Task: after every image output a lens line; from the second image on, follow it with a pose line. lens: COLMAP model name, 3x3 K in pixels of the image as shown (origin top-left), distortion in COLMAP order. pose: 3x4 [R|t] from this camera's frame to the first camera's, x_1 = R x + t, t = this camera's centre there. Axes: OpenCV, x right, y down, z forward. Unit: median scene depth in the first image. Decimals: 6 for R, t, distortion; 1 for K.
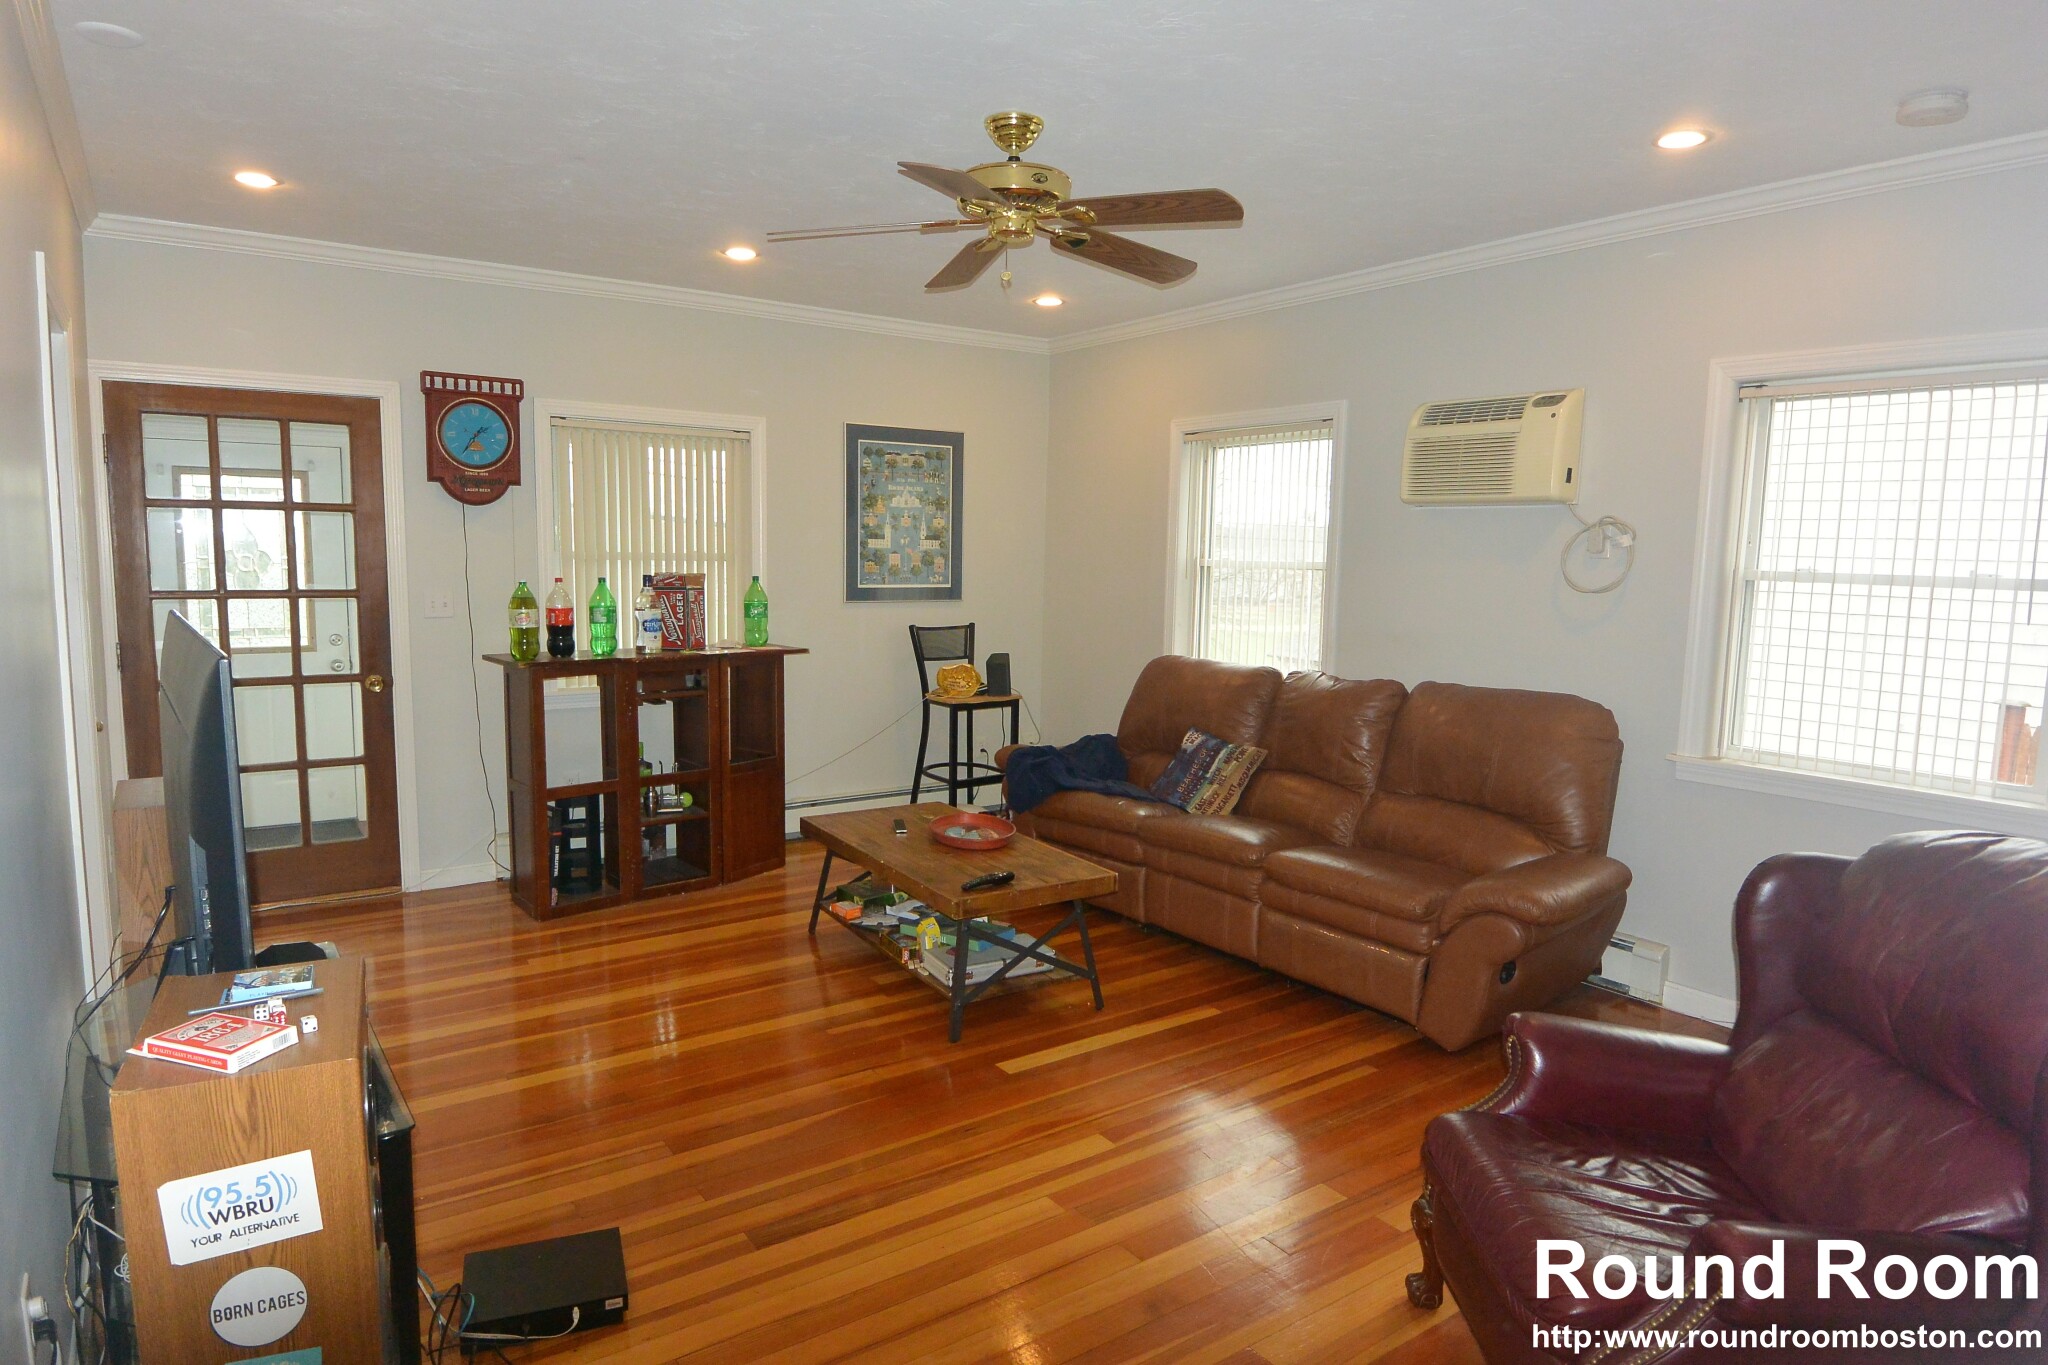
lens RADIAL K [[1215.0, 0, 1024.0], [0, 1215.0, 682.5], [0, 0, 1]] dist [-0.000308, 0.000184]
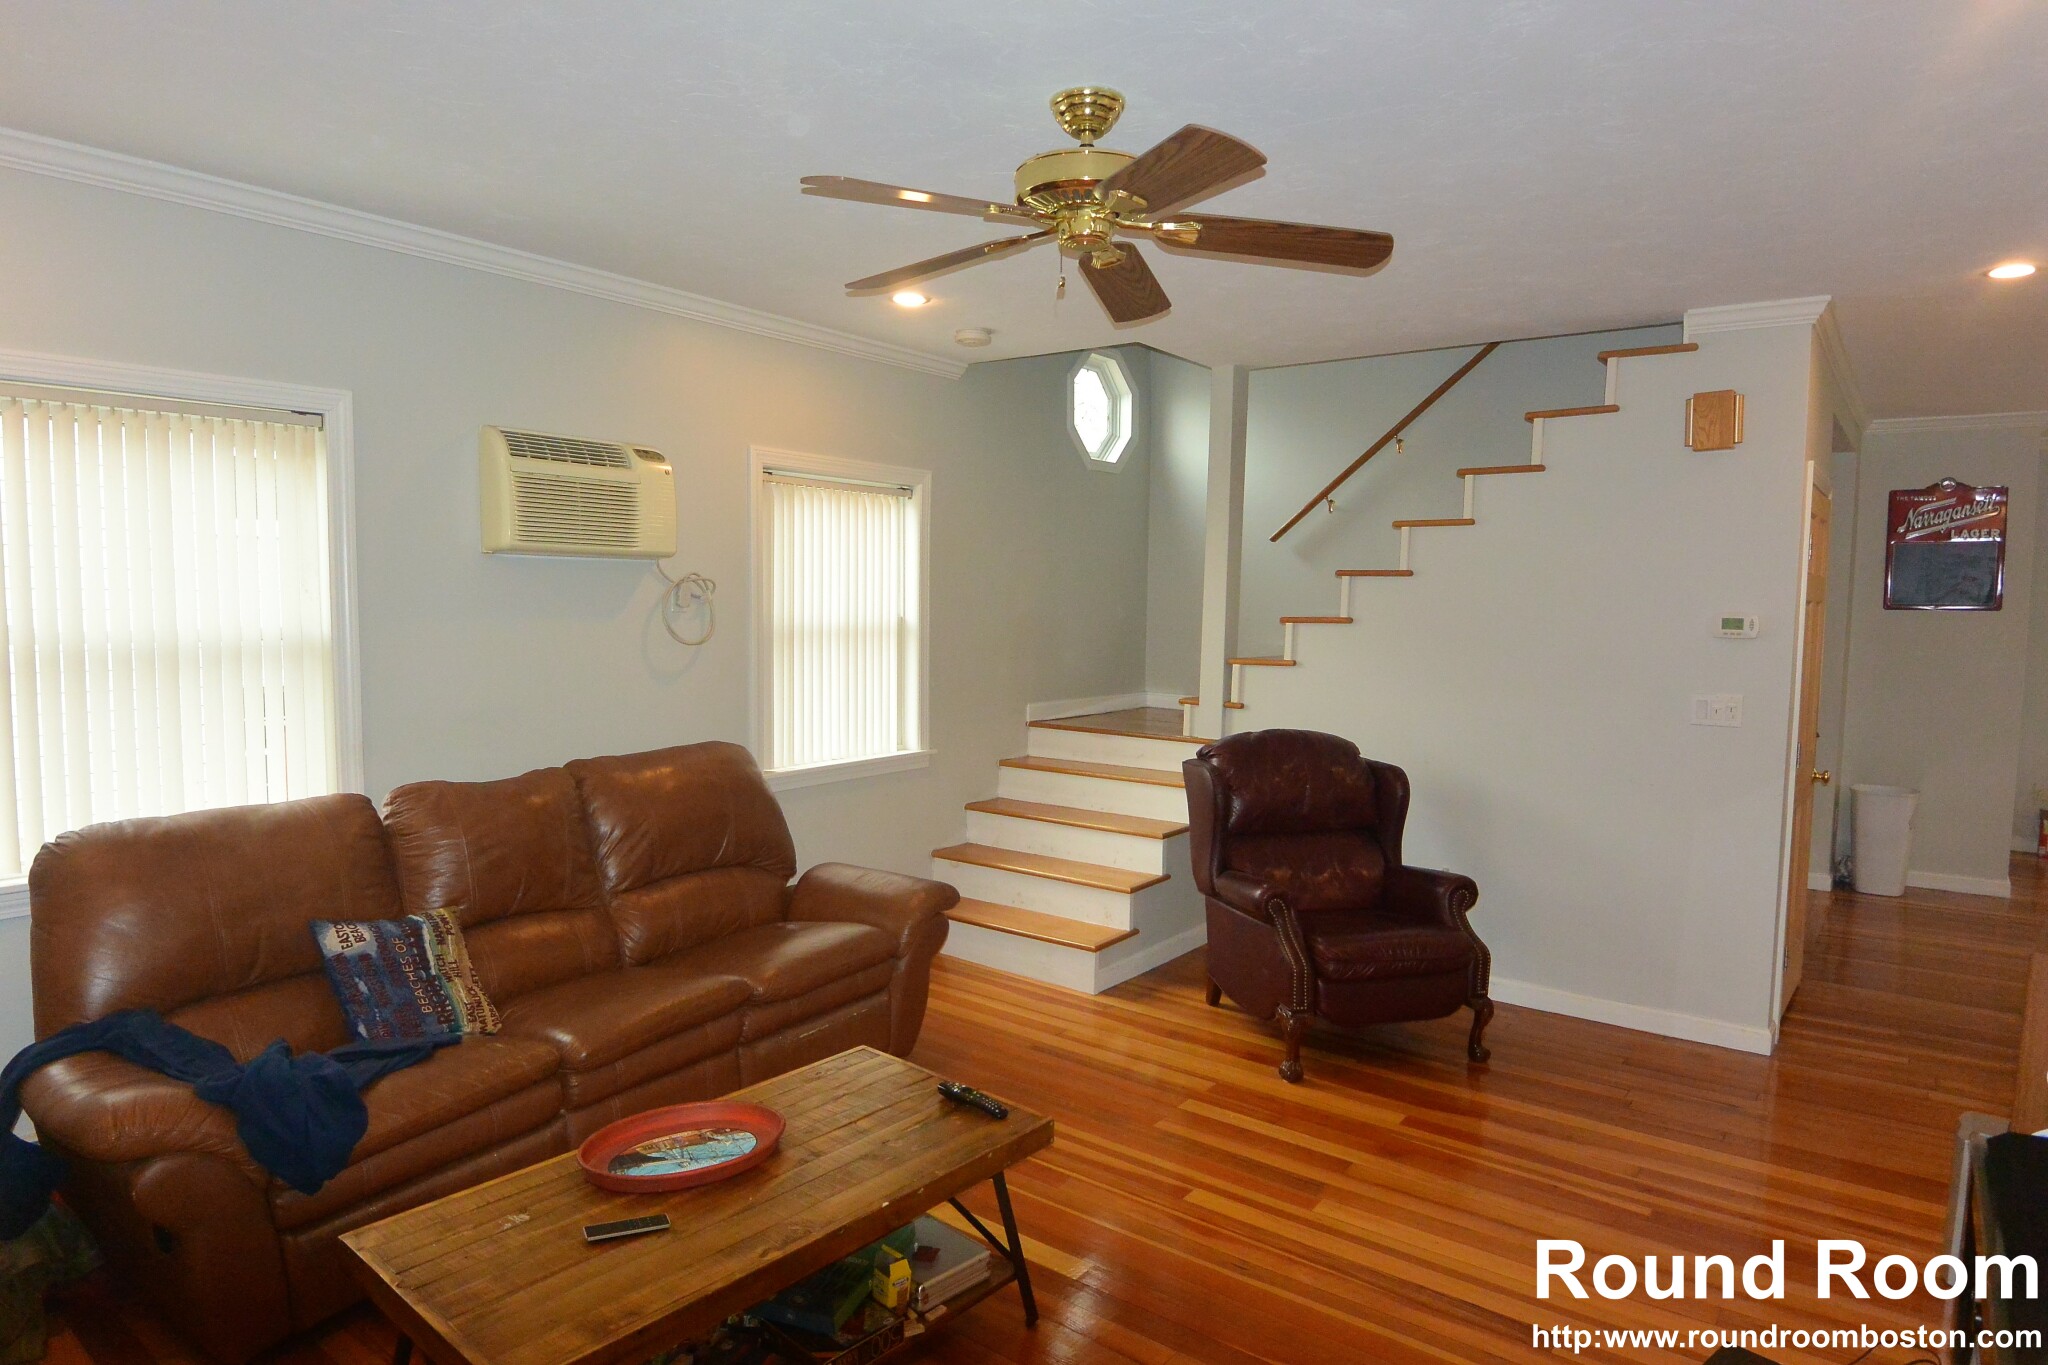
lens RADIAL K [[1215.0, 0, 1024.0], [0, 1215.0, 682.5], [0, 0, 1]] dist [-0.000308, 0.000184]
pose [[-0.285404, -0.095528, 0.953635, -0.608677], [0.091924, 0.987704, 0.126452, -0.144429], [-0.953989, 0.123752, -0.273114, 0.992837]]
